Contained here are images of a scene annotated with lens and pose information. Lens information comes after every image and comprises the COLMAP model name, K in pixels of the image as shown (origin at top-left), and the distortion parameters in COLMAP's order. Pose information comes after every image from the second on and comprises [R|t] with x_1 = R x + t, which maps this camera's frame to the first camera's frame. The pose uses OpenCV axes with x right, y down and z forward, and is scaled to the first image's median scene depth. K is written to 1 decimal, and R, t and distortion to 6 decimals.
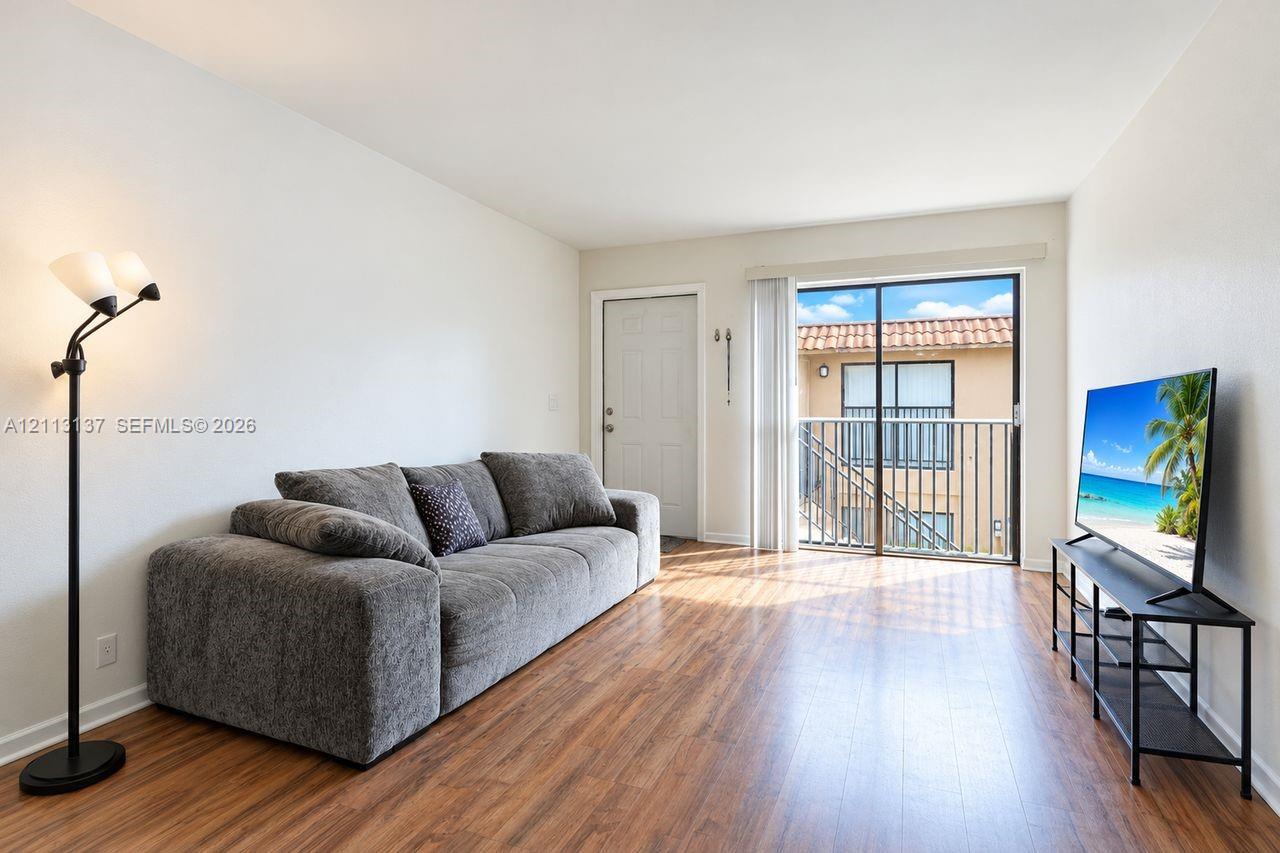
lens RADIAL K [[616.6, 0, 642.4], [0, 616.6, 424.9], [0, 0, 1]] dist [-0.002406, 0.001217]
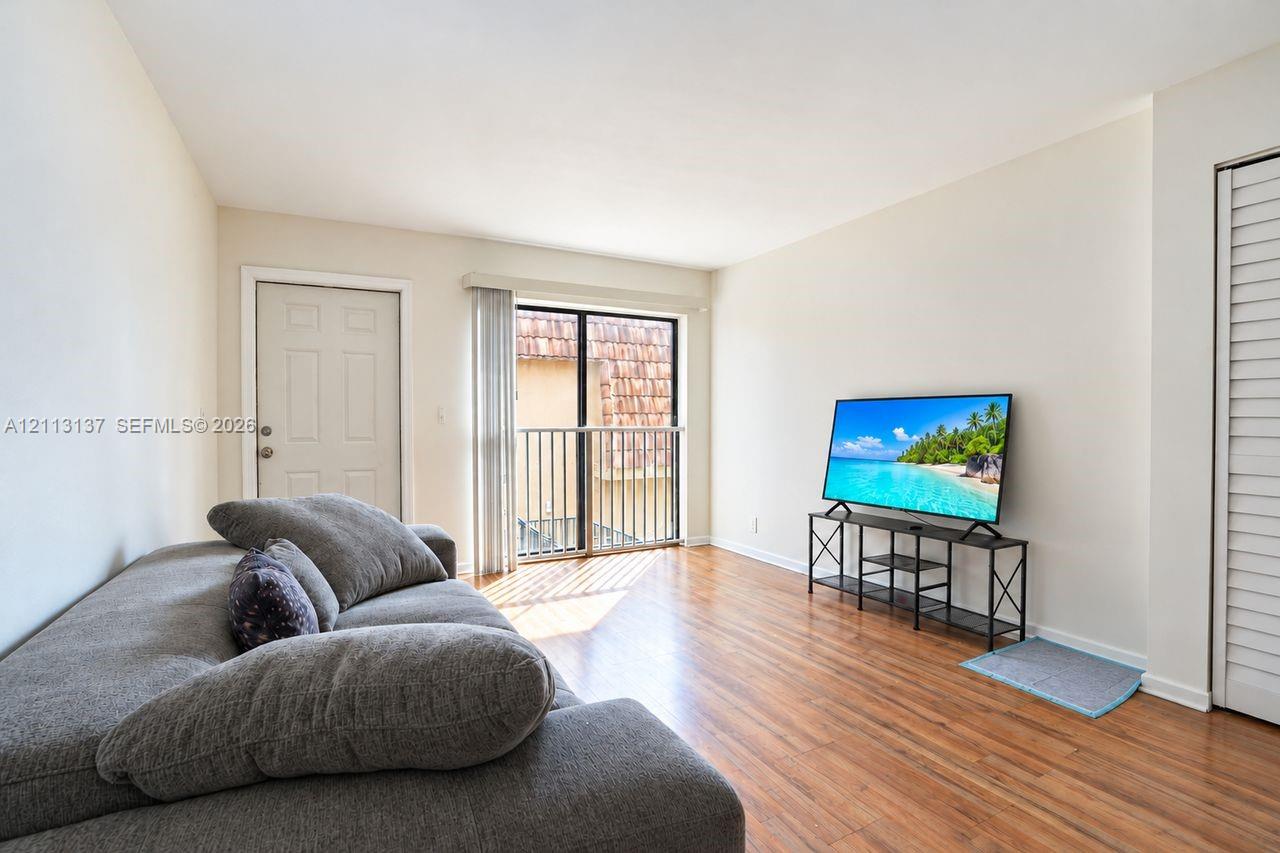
lens RADIAL K [[616.6, 0, 638.5], [0, 616.6, 419.3], [0, 0, 1]] dist [-0.002406, 0.001217]
pose [[0.625174, -0.018493, 0.780267, -0.373725], [0.021052, 0.999755, 0.006828, -0.033019], [-0.780202, 0.012157, 0.625410, 0.198871]]
